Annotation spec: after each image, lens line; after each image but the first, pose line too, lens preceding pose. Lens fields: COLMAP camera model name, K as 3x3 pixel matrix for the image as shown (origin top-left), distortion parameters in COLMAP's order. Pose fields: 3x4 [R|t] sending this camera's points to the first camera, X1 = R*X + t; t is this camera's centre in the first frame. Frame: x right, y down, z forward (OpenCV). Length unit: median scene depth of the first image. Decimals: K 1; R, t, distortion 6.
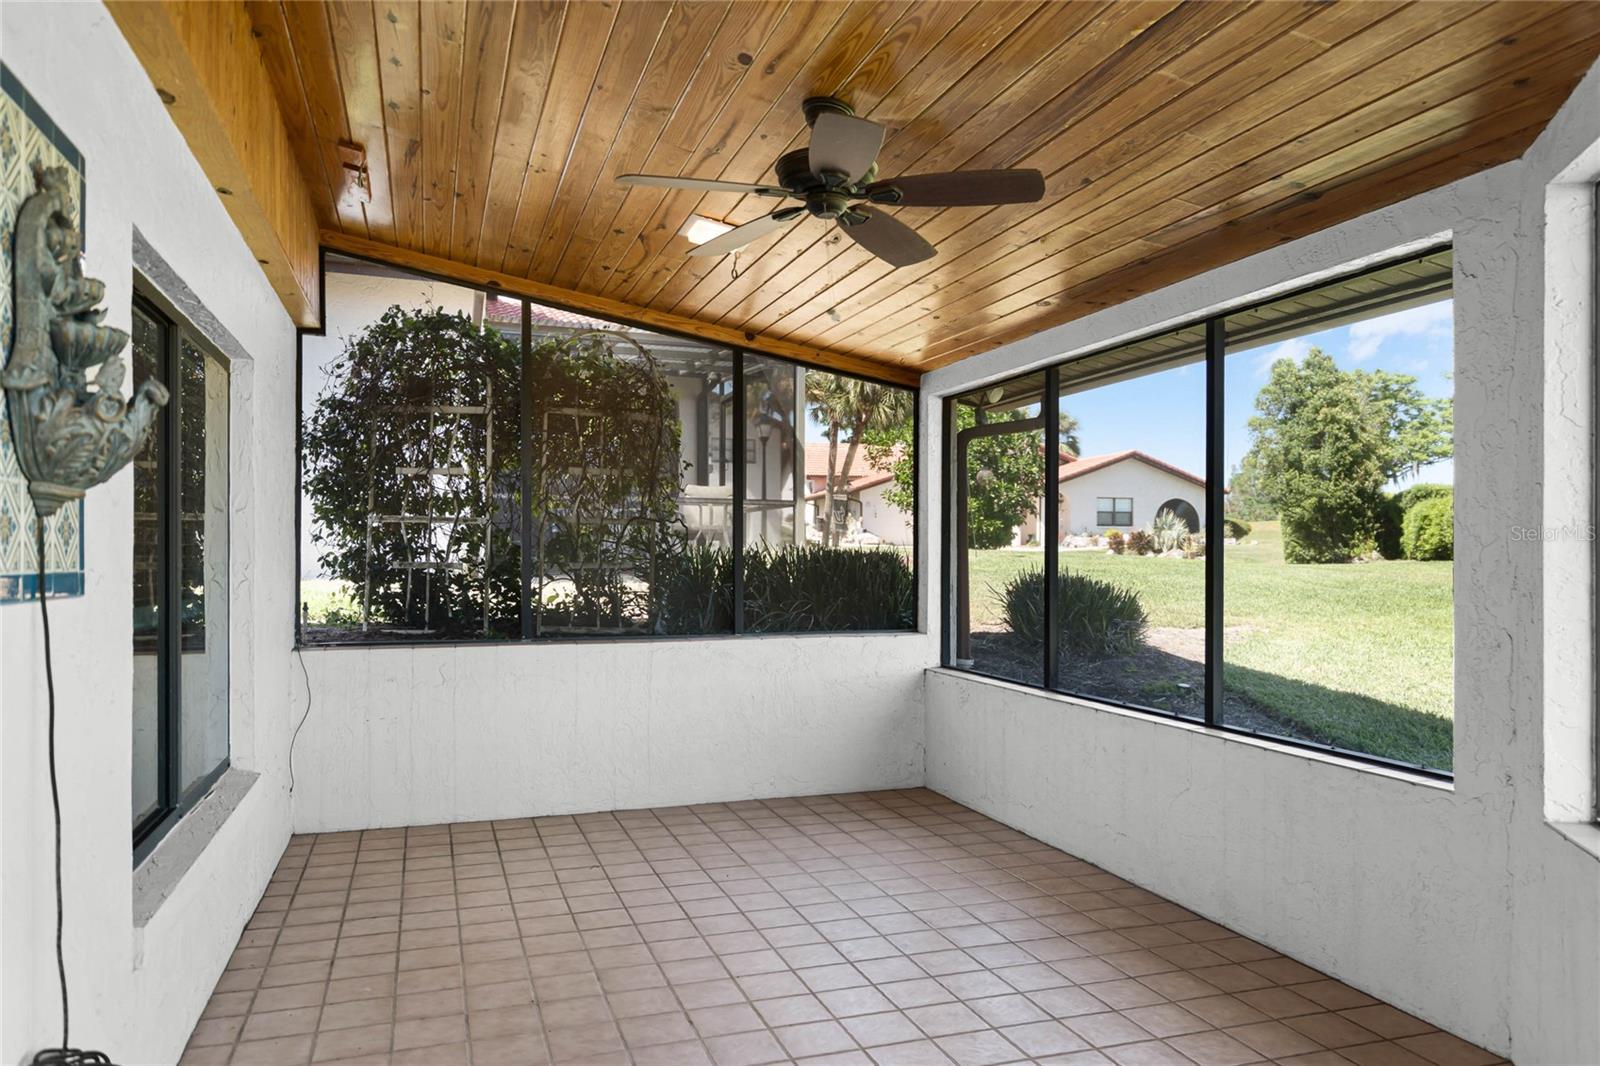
lens RADIAL K [[1111.8, 0, 793.3], [0, 1111.8, 544.9], [0, 0, 1]] dist [0.053794, -0.004200]
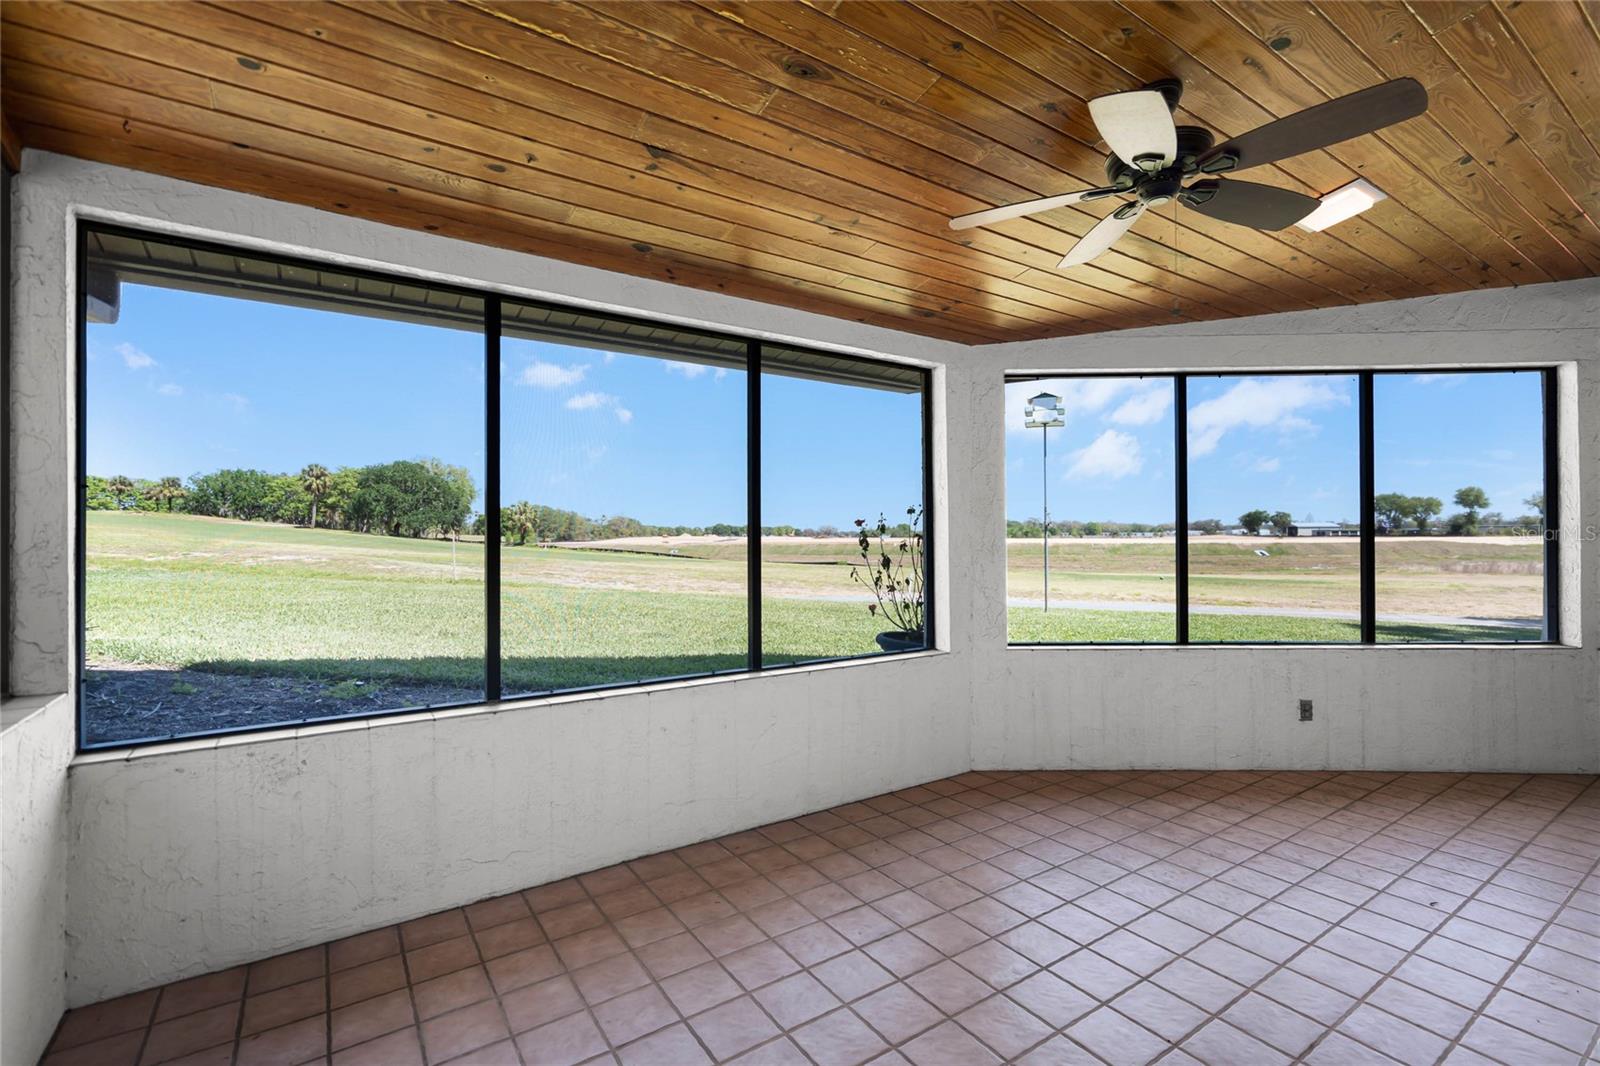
lens RADIAL K [[728.2, 0, 812.6], [0, 728.2, 528.0], [0, 0, 1]] dist [-0.000275, 0.001463]
pose [[-0.275191, 0.011543, 0.961320, -0.441116], [-0.005098, 0.999896, -0.013466, 0.016309], [-0.961376, -0.008606, -0.275104, 1.237273]]
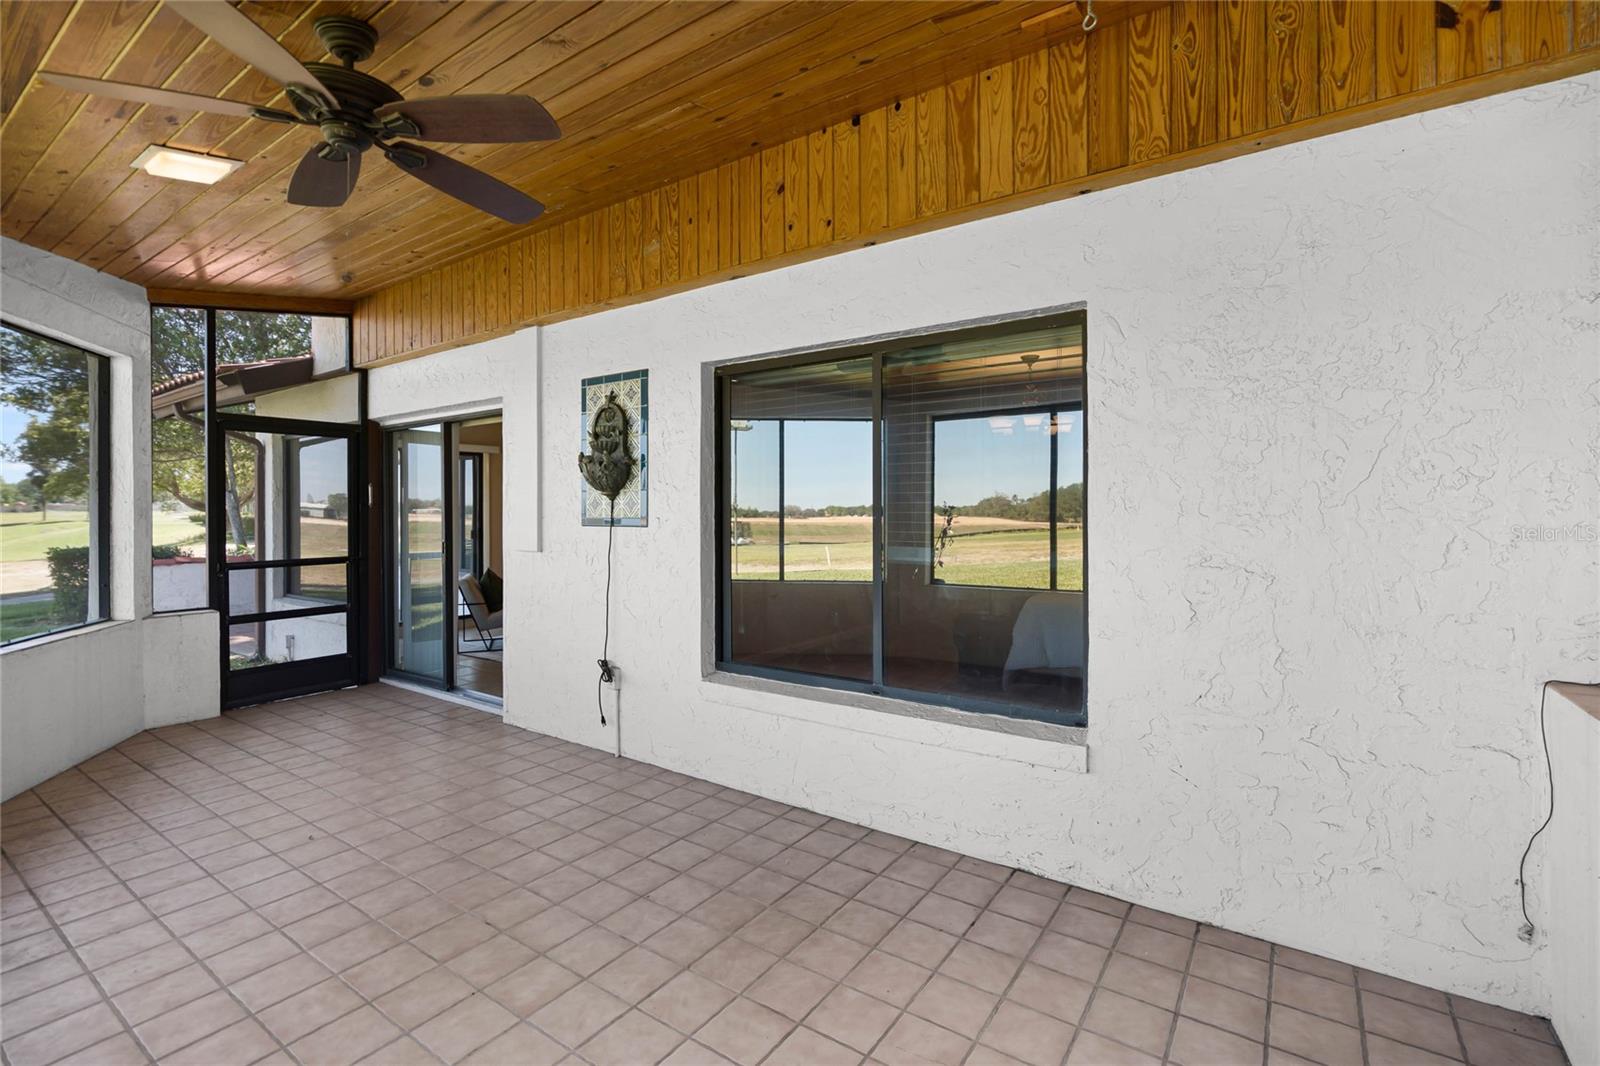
lens RADIAL K [[728.2, 0, 798.9], [0, 728.2, 521.7], [0, 0, 1]] dist [-0.000275, 0.001463]
pose [[-0.800055, 0.004899, -0.599907, 0.076525], [0.004834, 0.999987, 0.001719, 0.016685], [0.599908, -0.001524, -0.800068, 1.419976]]
